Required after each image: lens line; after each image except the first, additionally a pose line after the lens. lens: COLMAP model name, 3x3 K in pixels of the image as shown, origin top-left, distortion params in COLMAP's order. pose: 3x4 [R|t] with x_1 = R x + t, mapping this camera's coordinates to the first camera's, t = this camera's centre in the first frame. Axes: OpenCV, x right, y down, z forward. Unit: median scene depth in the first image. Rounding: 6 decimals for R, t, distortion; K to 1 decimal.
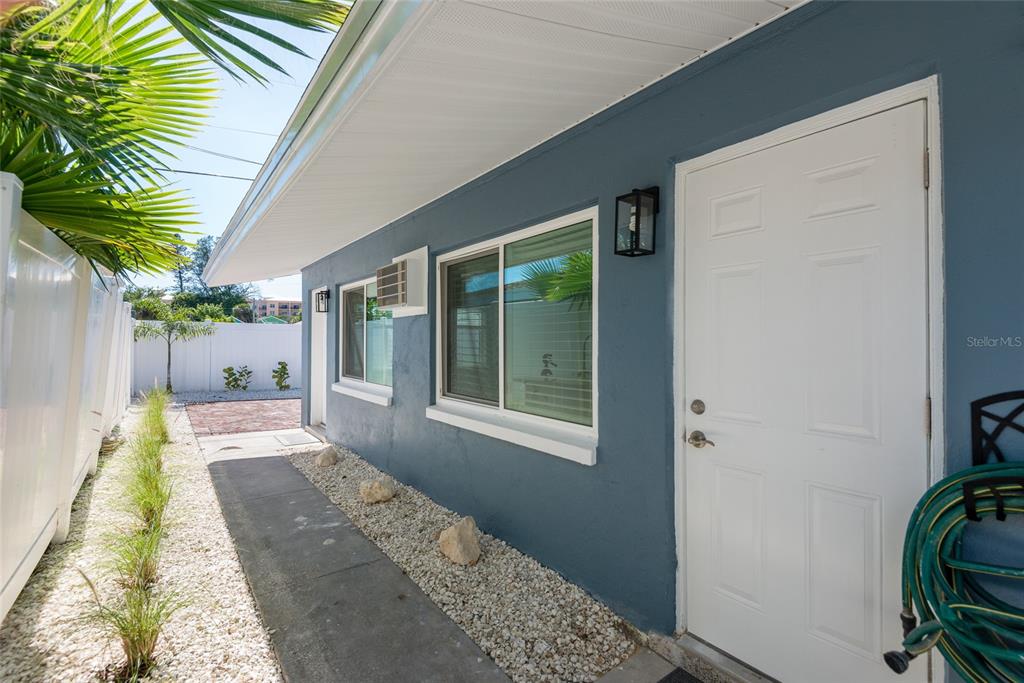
lens RADIAL K [[461.2, 0, 514.9], [0, 461.2, 345.1], [0, 0, 1]] dist [0.017554, -0.003084]
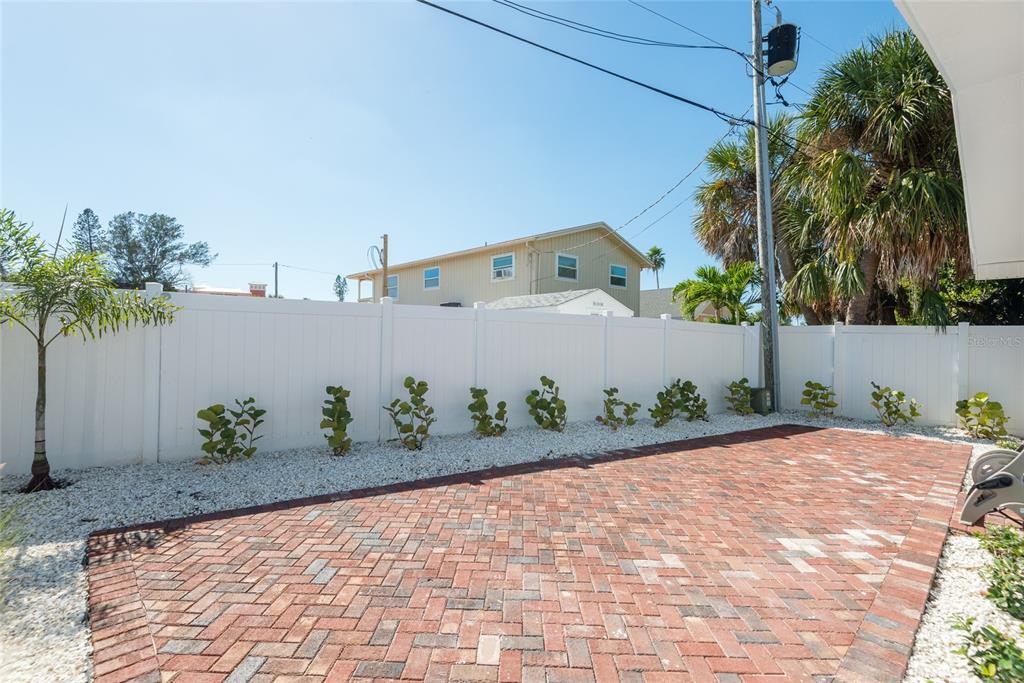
lens RADIAL K [[461.2, 0, 500.6], [0, 461.2, 340.5], [0, 0, 1]] dist [0.017554, -0.003084]
pose [[0.995591, 0.006129, 0.093600, -0.402235], [-0.006265, 0.999980, 0.001164, -0.008057], [-0.093591, -0.001745, 0.995609, 0.575318]]
